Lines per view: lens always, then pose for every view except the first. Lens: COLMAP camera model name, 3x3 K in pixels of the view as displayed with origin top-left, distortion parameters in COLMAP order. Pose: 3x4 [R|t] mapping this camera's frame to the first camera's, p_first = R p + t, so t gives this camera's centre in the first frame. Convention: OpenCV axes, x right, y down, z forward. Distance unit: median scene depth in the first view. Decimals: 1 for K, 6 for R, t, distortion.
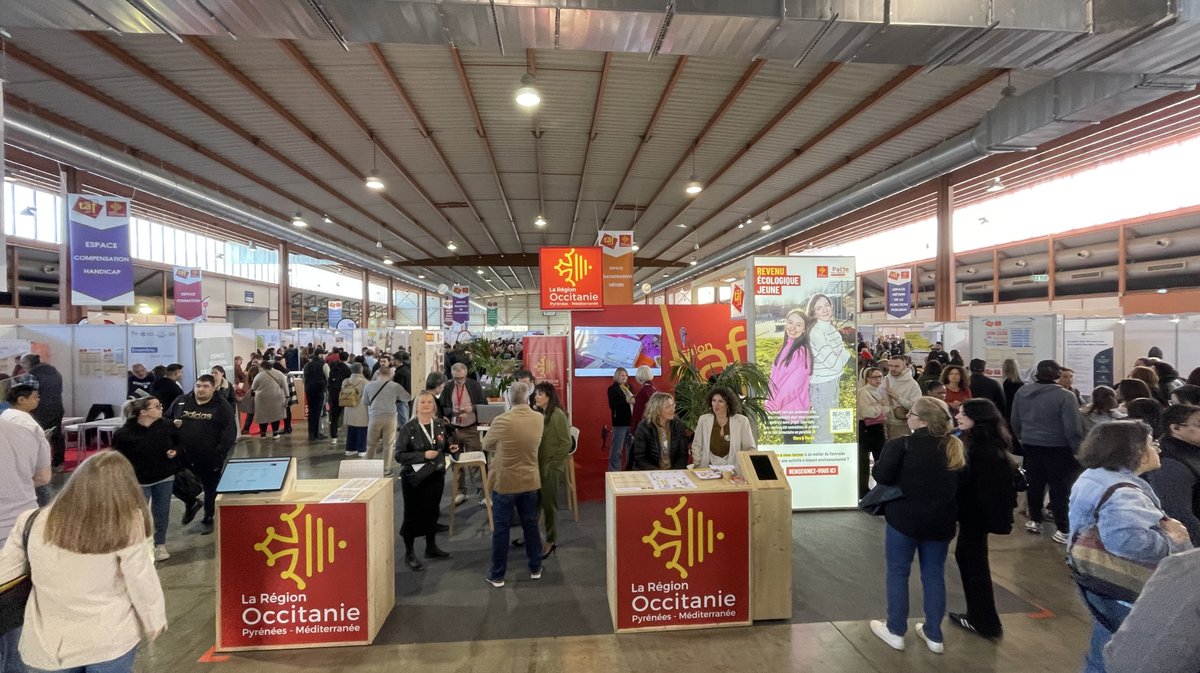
lens RADIAL K [[501.8, 0, 588.6], [0, 501.8, 339.9], [0, 0, 1]] dist [0.000262, -0.000179]
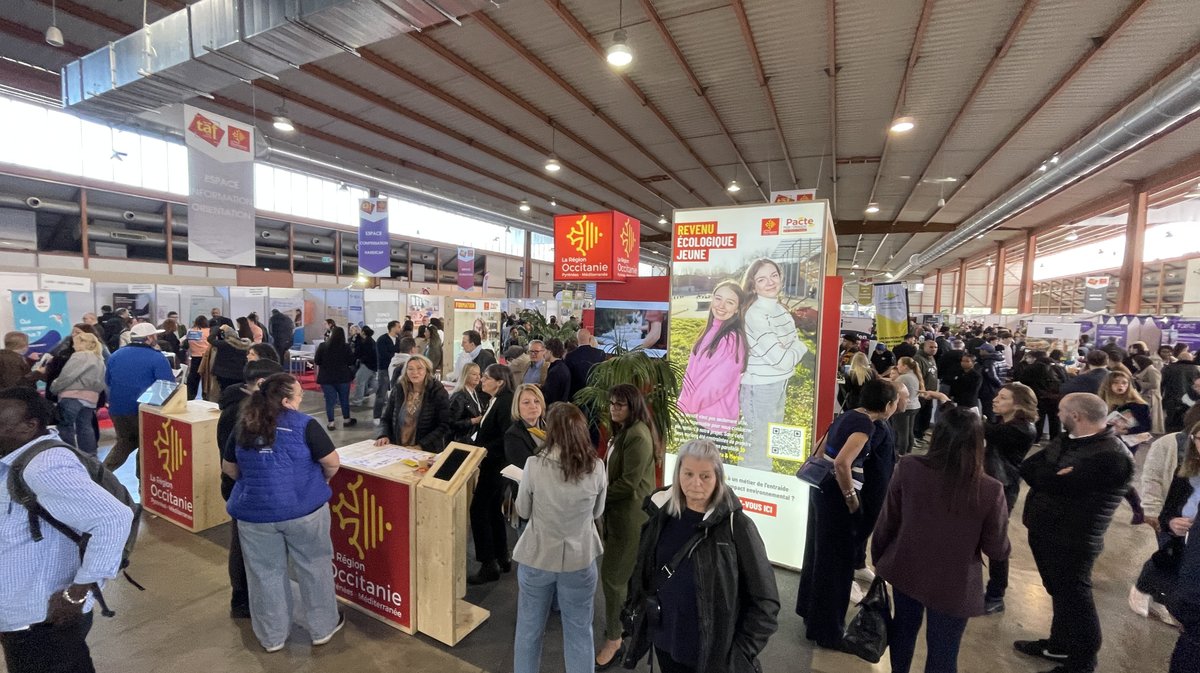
lens RADIAL K [[501.8, 0, 588.6], [0, 501.8, 339.9], [0, 0, 1]] dist [0.000262, -0.000179]
pose [[0.843031, 0.070647, -0.533206, 0.636388], [-0.045181, 0.997134, 0.060682, -0.010054], [0.535965, -0.027066, 0.843807, 0.271906]]
